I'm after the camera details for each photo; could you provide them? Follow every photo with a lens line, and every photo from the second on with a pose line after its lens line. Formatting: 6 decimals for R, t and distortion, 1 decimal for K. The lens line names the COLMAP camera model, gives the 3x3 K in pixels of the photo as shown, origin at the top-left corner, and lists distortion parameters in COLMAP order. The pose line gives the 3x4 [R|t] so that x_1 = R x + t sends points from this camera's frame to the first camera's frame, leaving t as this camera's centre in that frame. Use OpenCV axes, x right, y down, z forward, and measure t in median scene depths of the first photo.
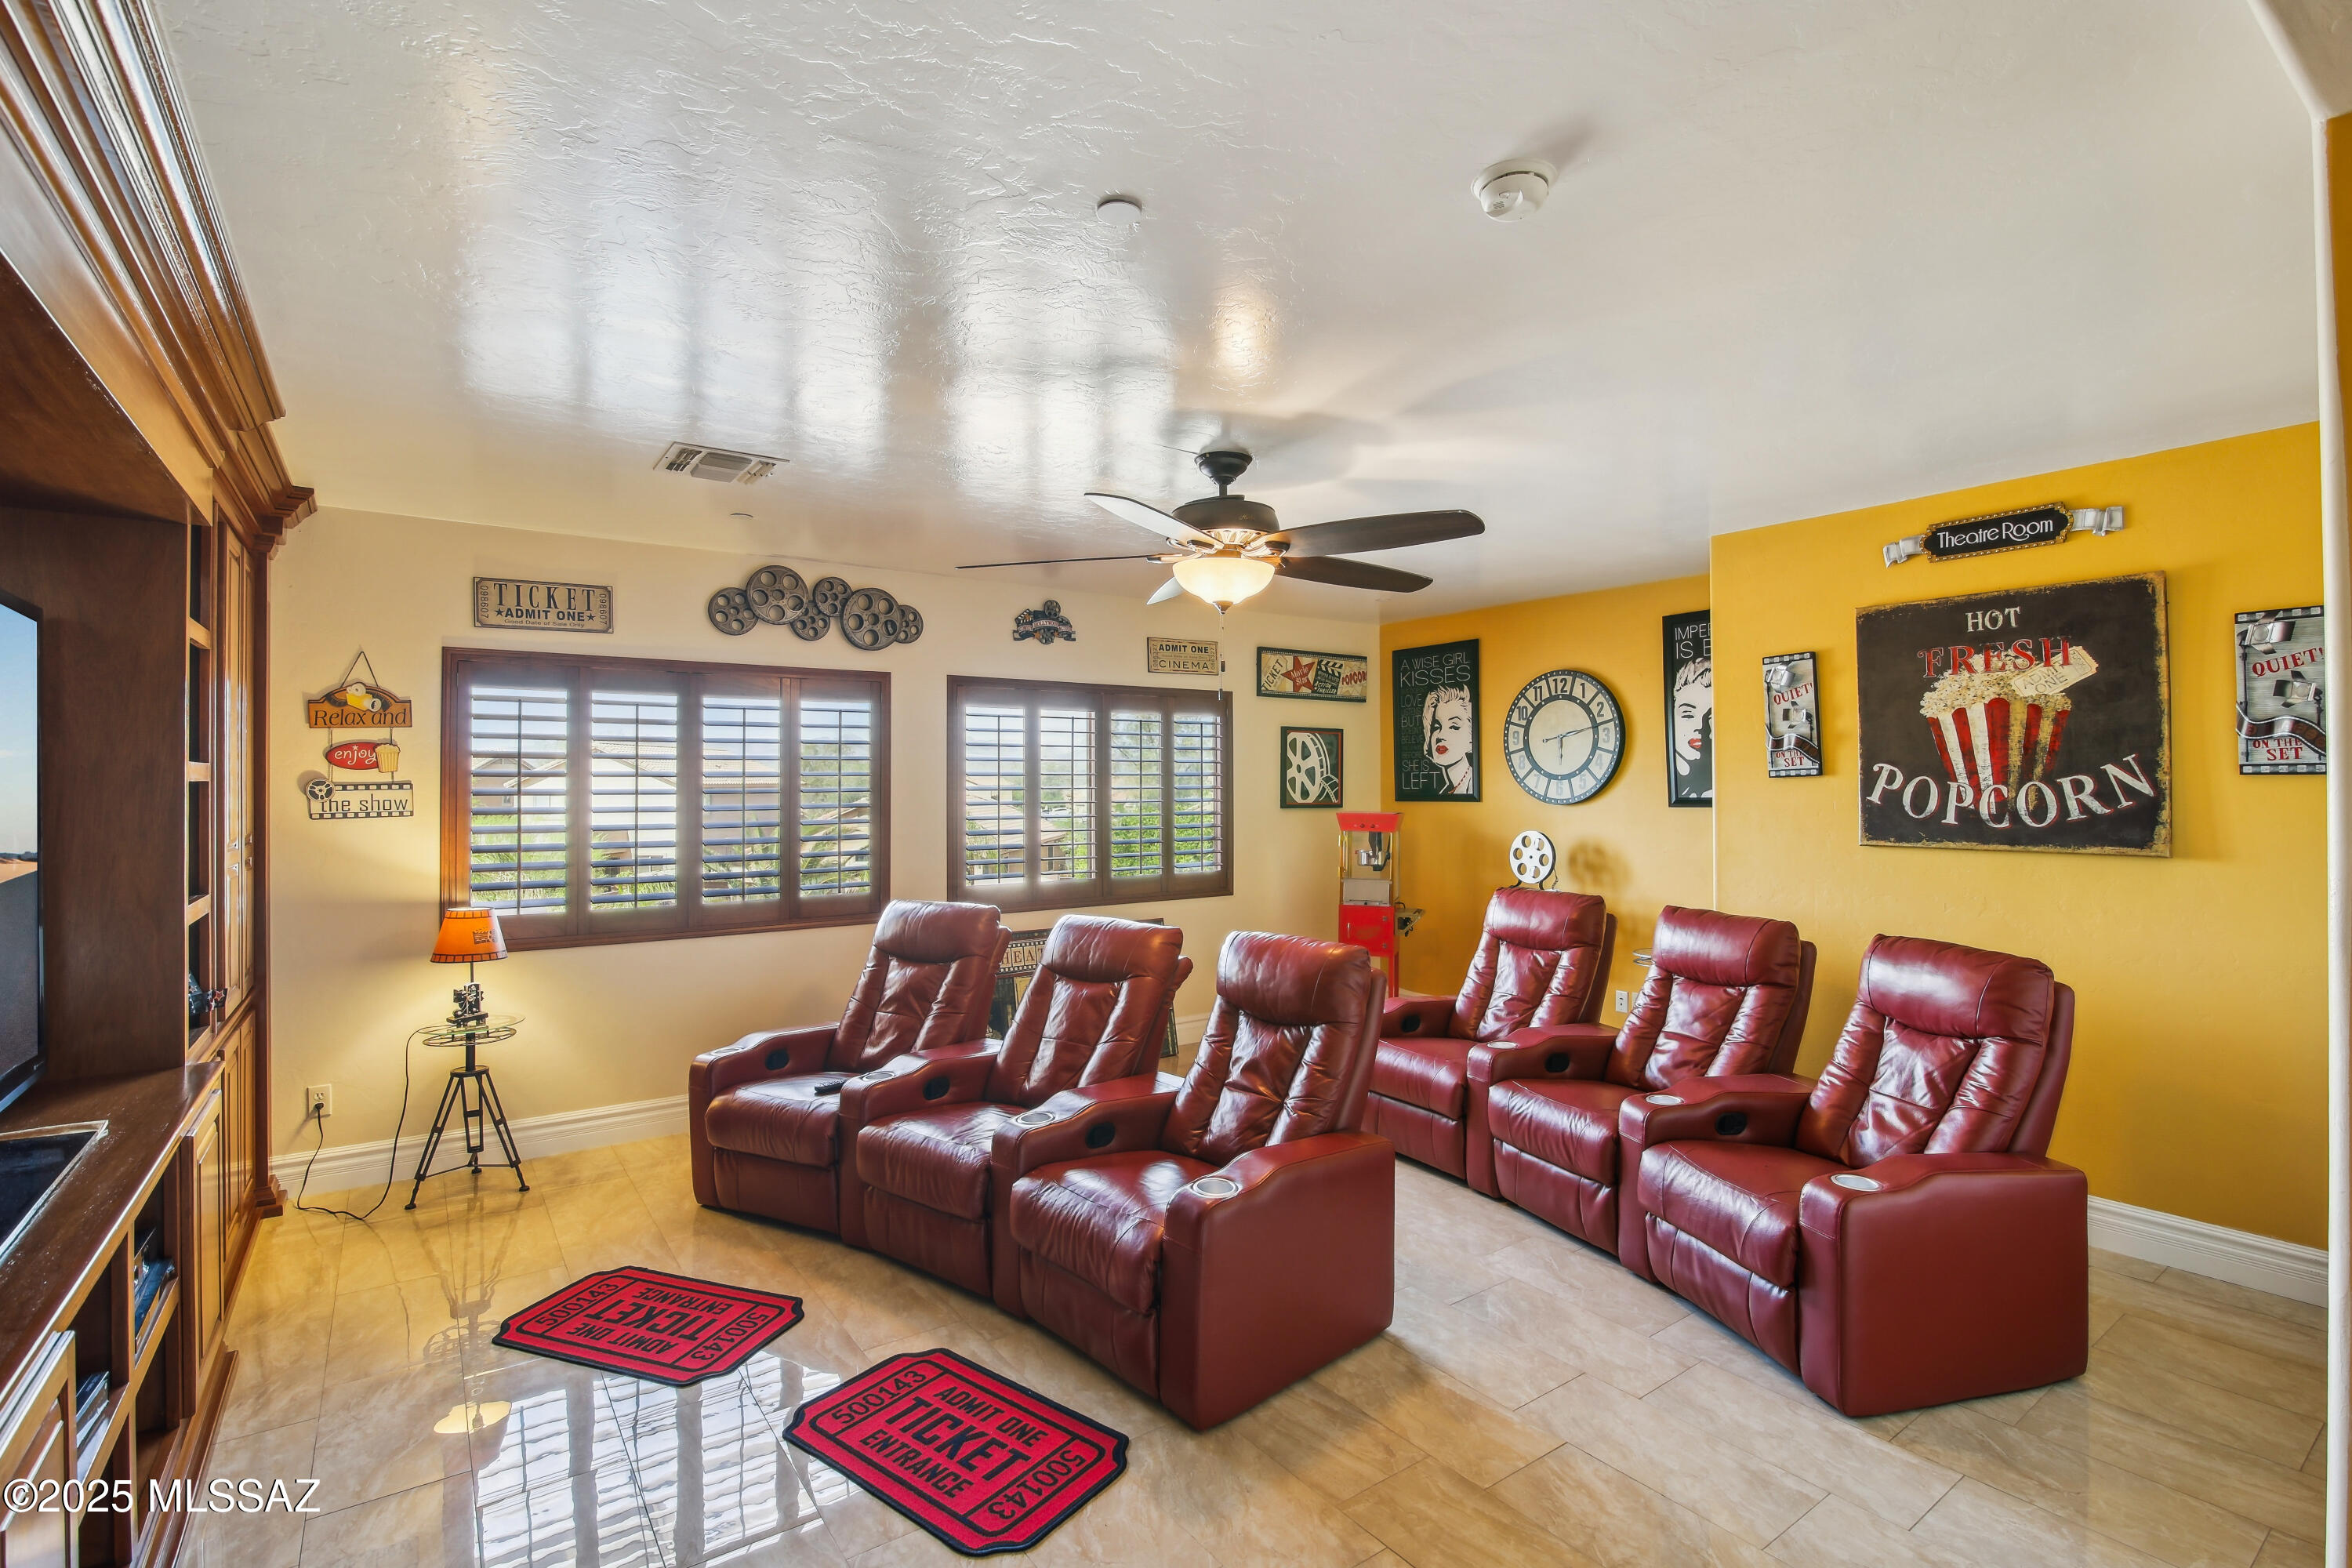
lens RADIAL K [[1070.1, 0, 1158.1], [0, 1070.1, 776.9], [0, 0, 1]] dist [-0.013342, -0.000306]
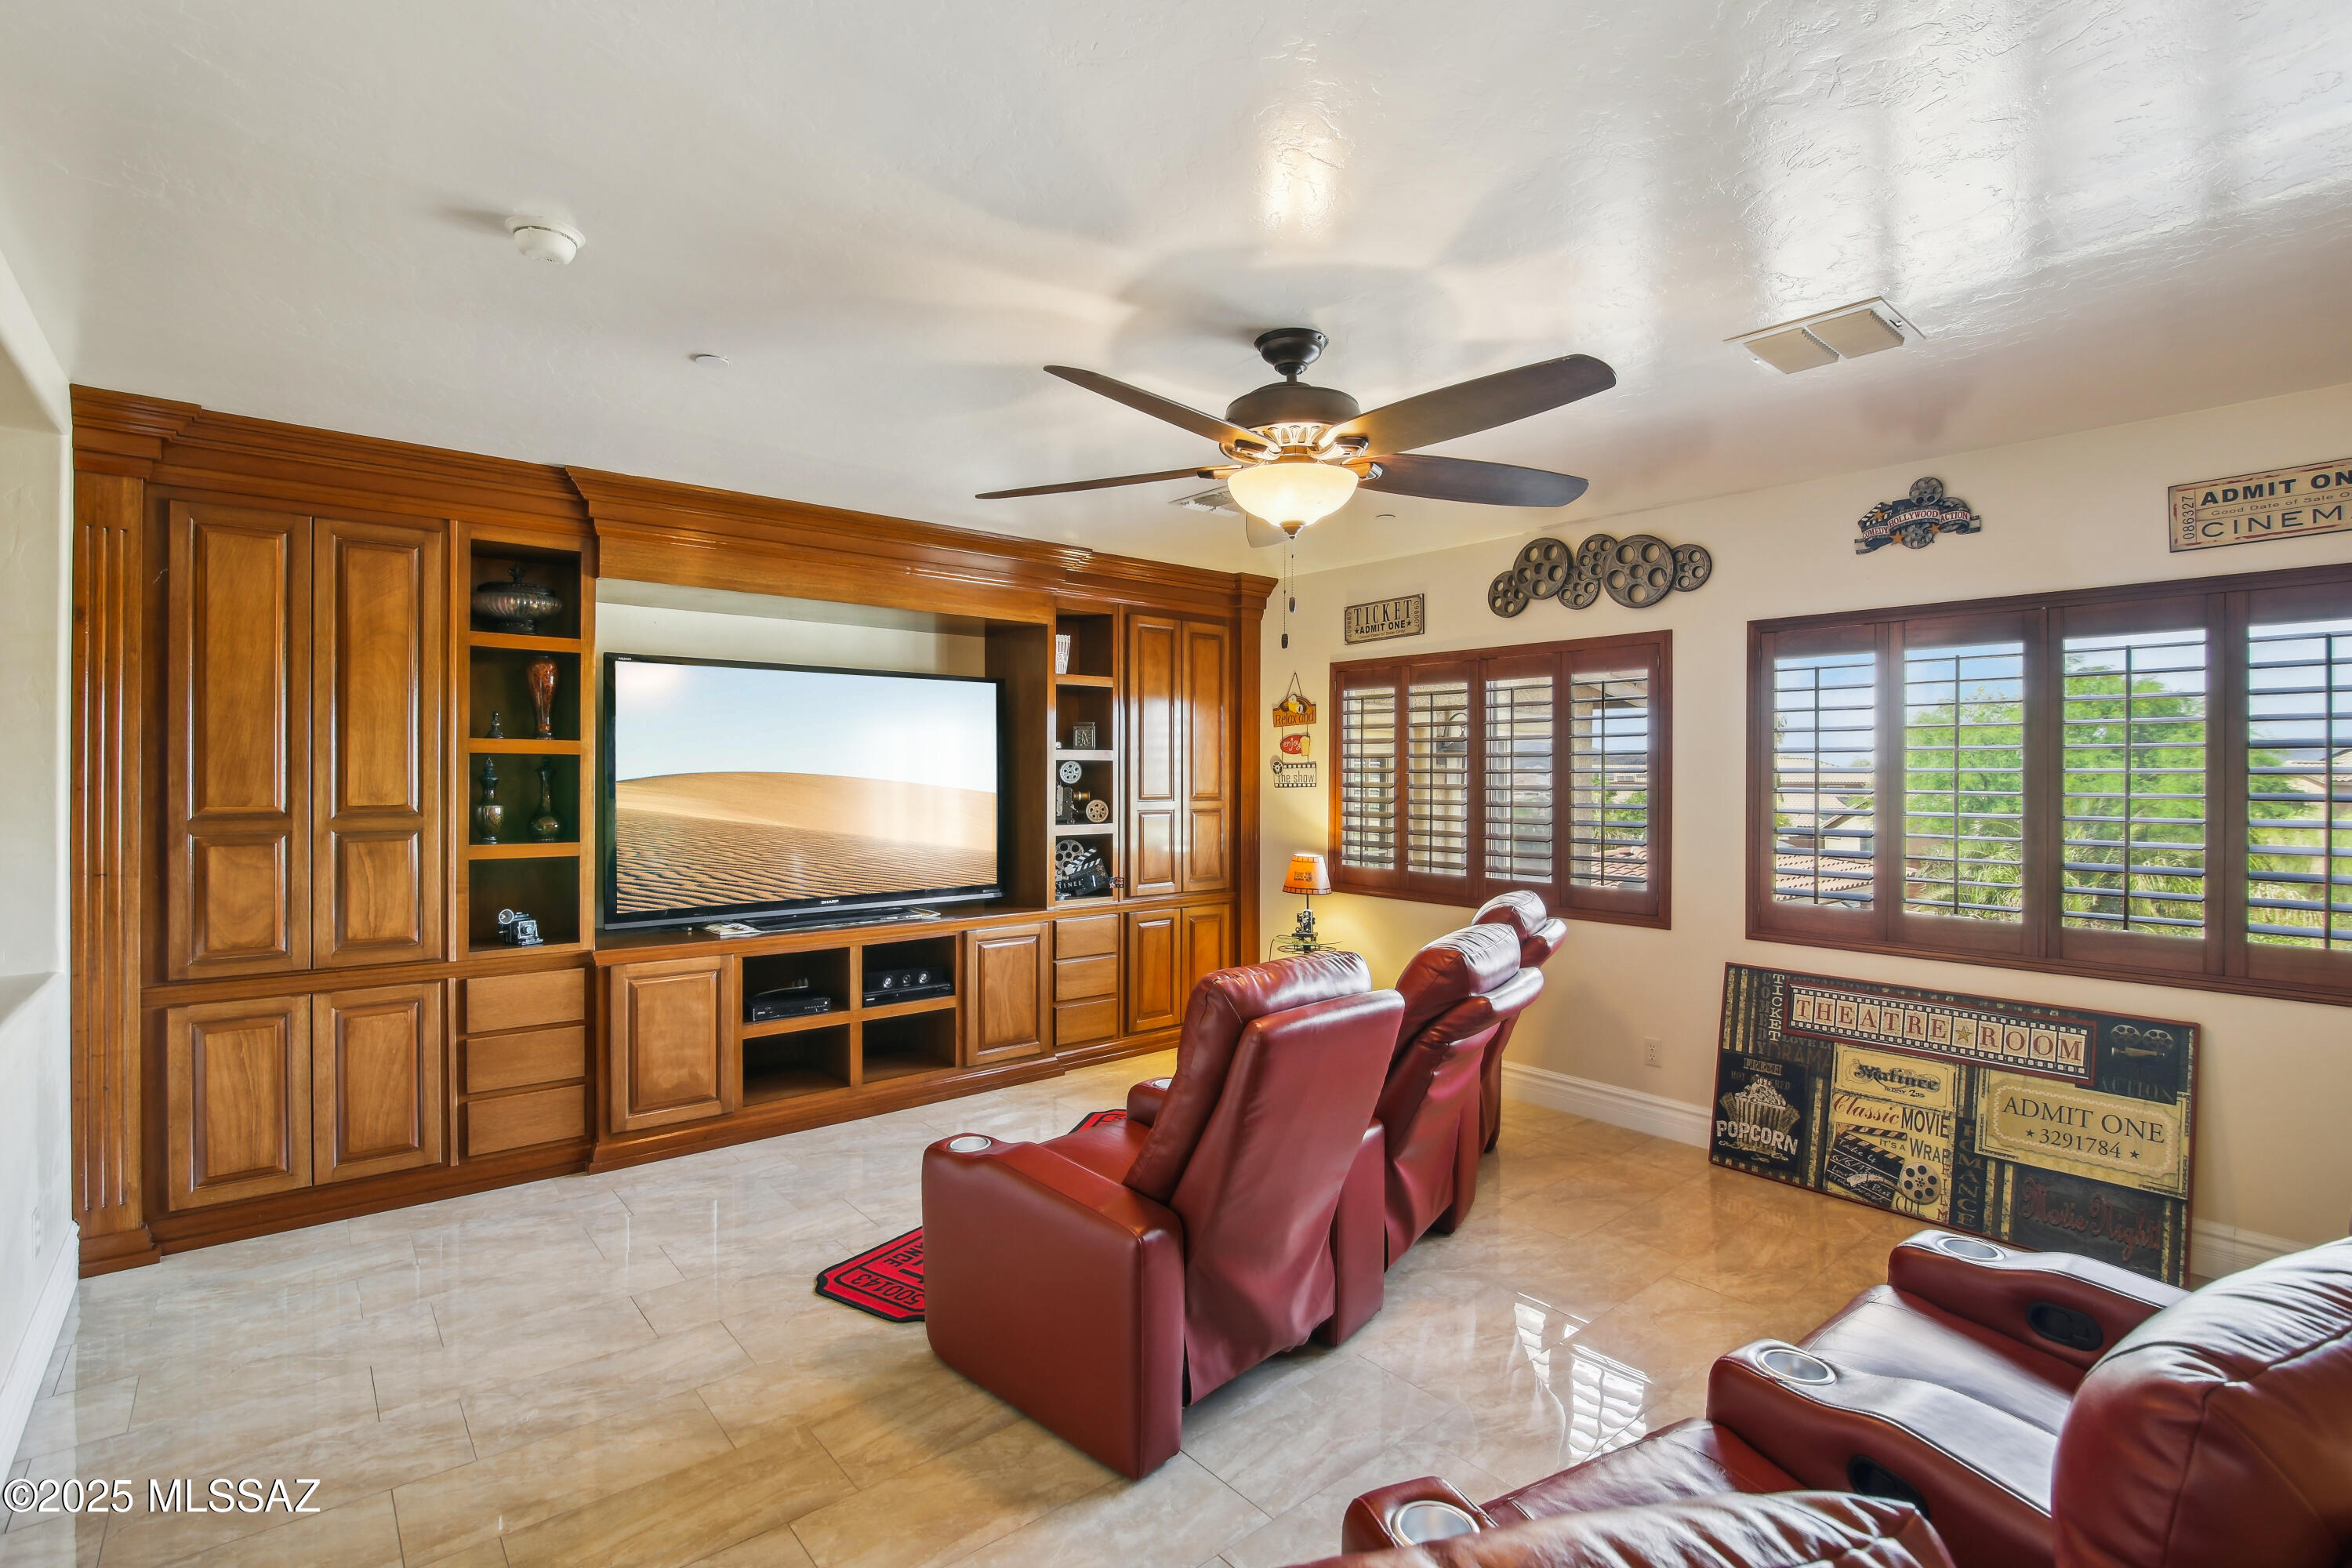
lens RADIAL K [[1070.1, 0, 1179.3], [0, 1070.1, 779.6], [0, 0, 1]] dist [-0.013342, -0.000306]
pose [[0.102811, 0.008596, -0.994664, 0.628481], [-0.001613, 0.999963, 0.008475, 0.014195], [0.994700, 0.000734, 0.102821, 0.629280]]
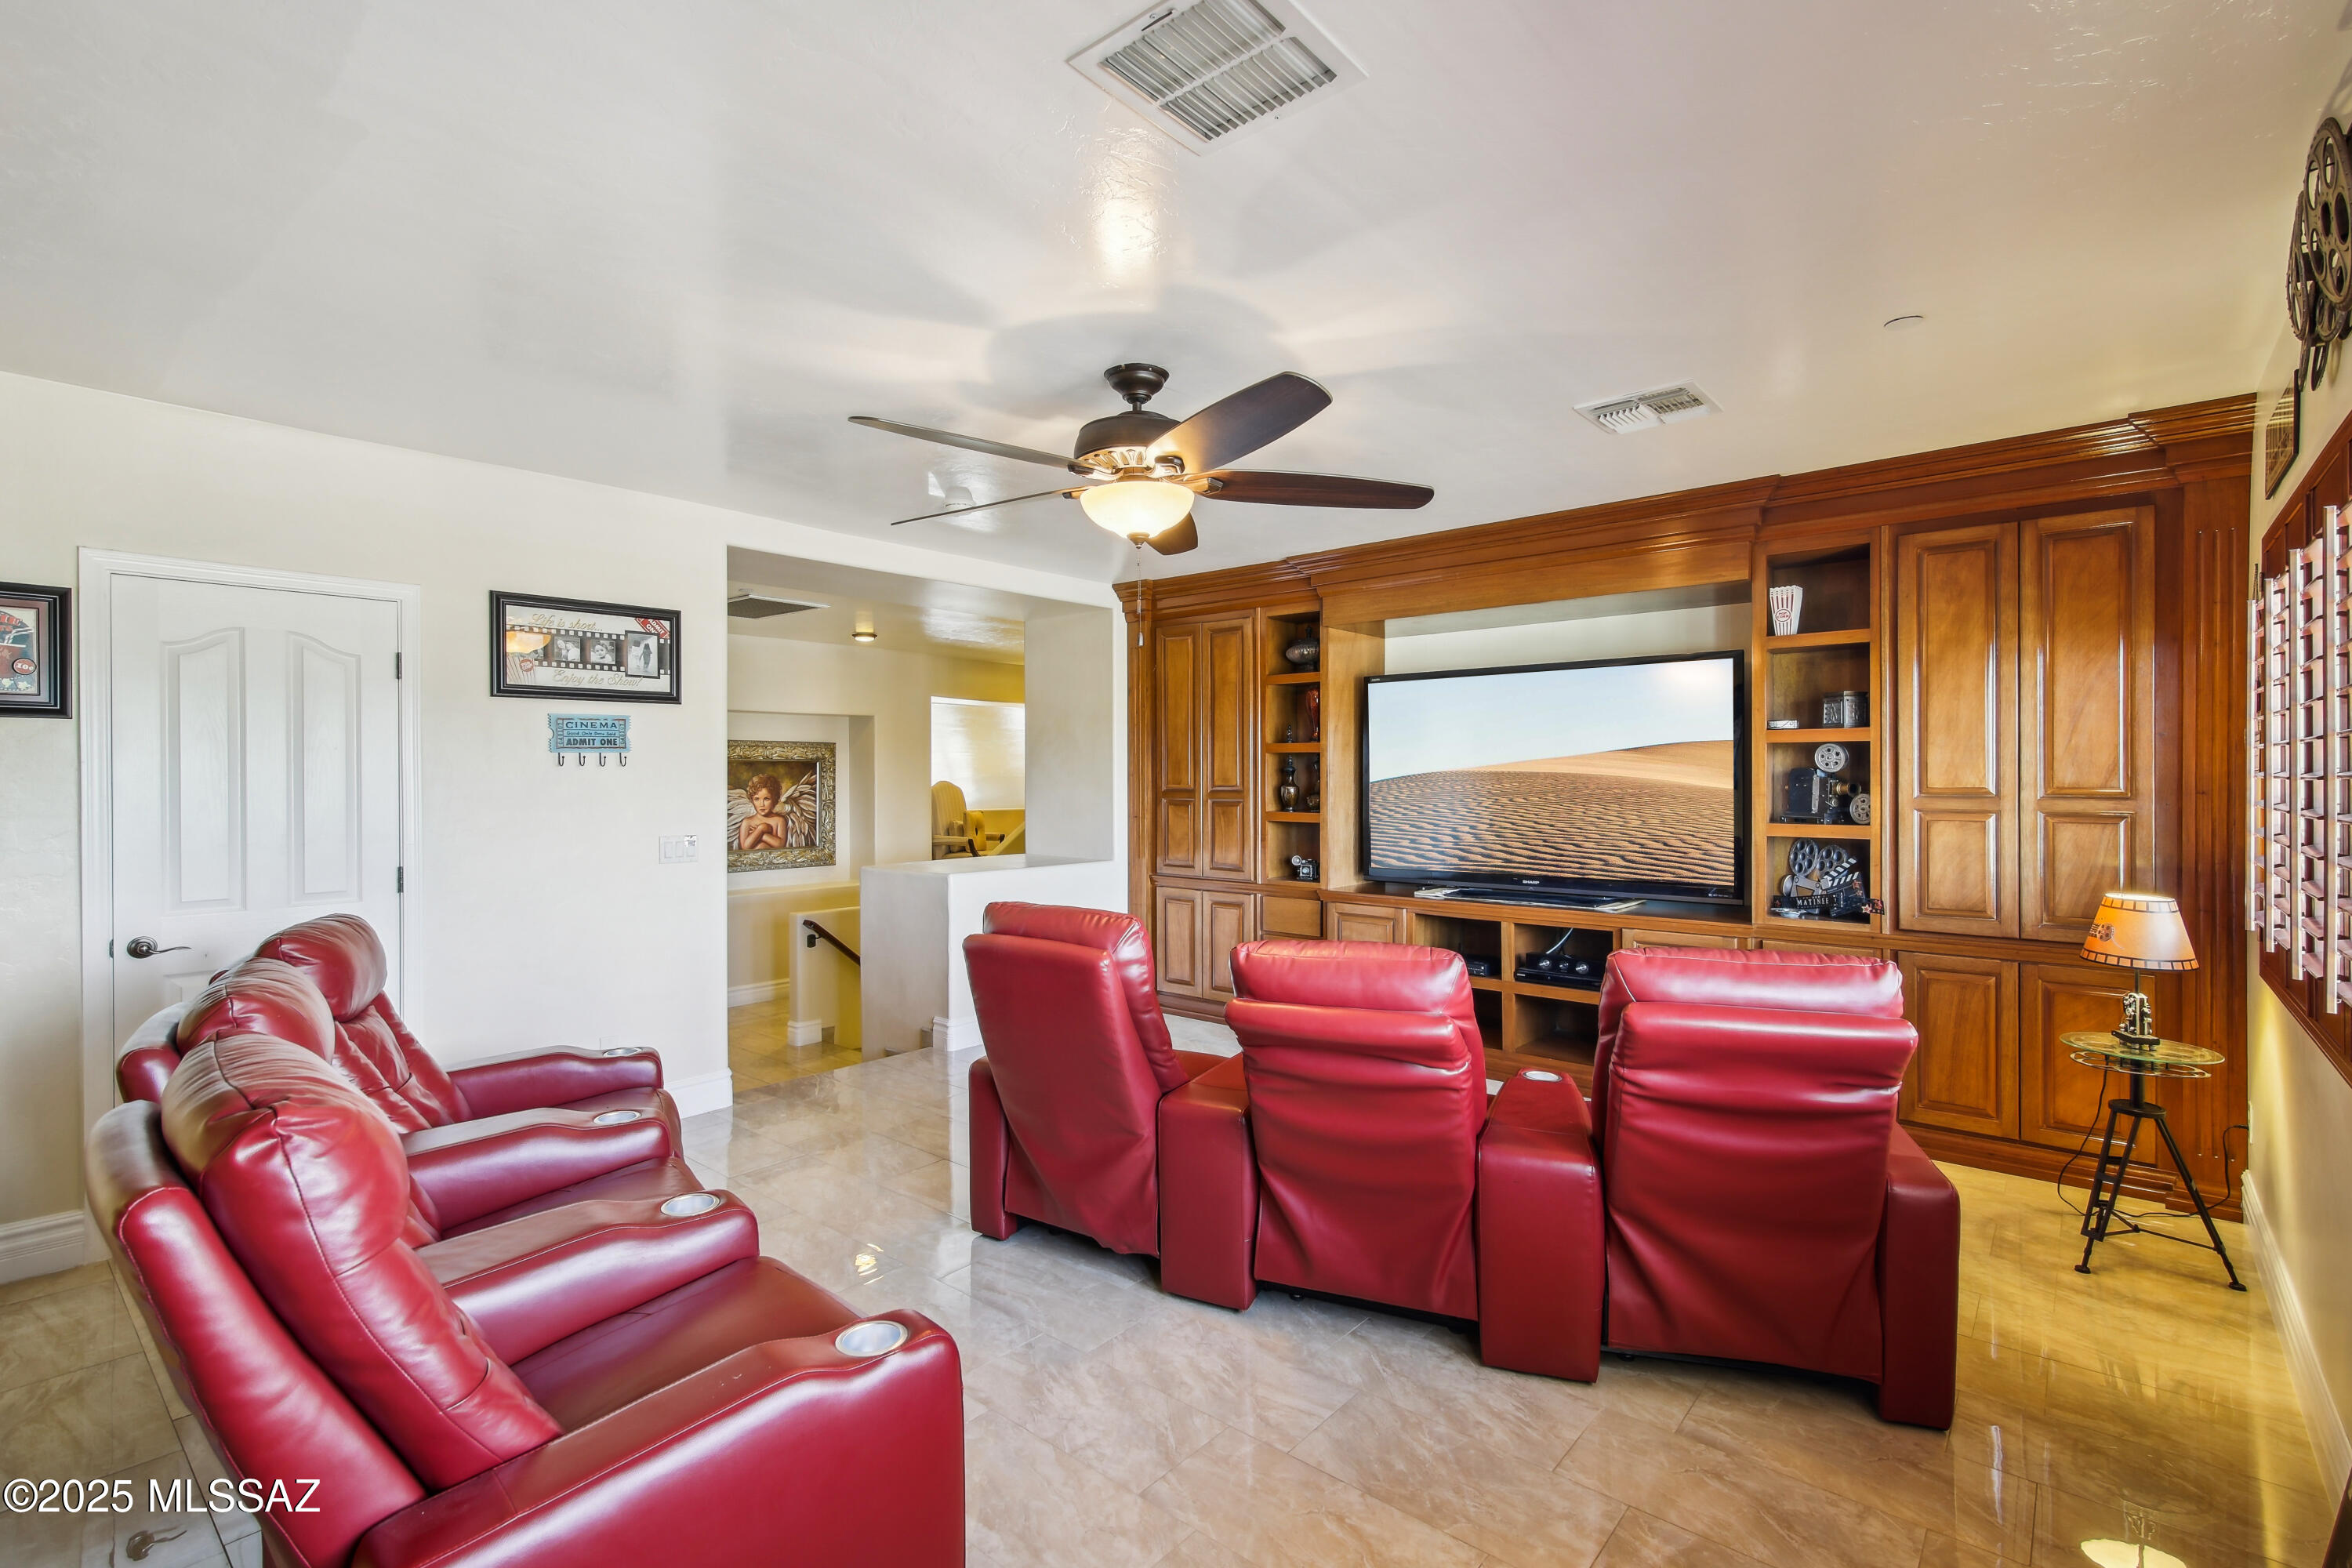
lens RADIAL K [[1070.1, 0, 1182.1], [0, 1070.1, 781.3], [0, 0, 1]] dist [-0.013342, -0.000306]
pose [[-0.965590, 0.006193, -0.259995, 0.193866], [0.005677, 0.999980, 0.002733, 0.031819], [0.260007, 0.001163, -0.965606, 1.406979]]
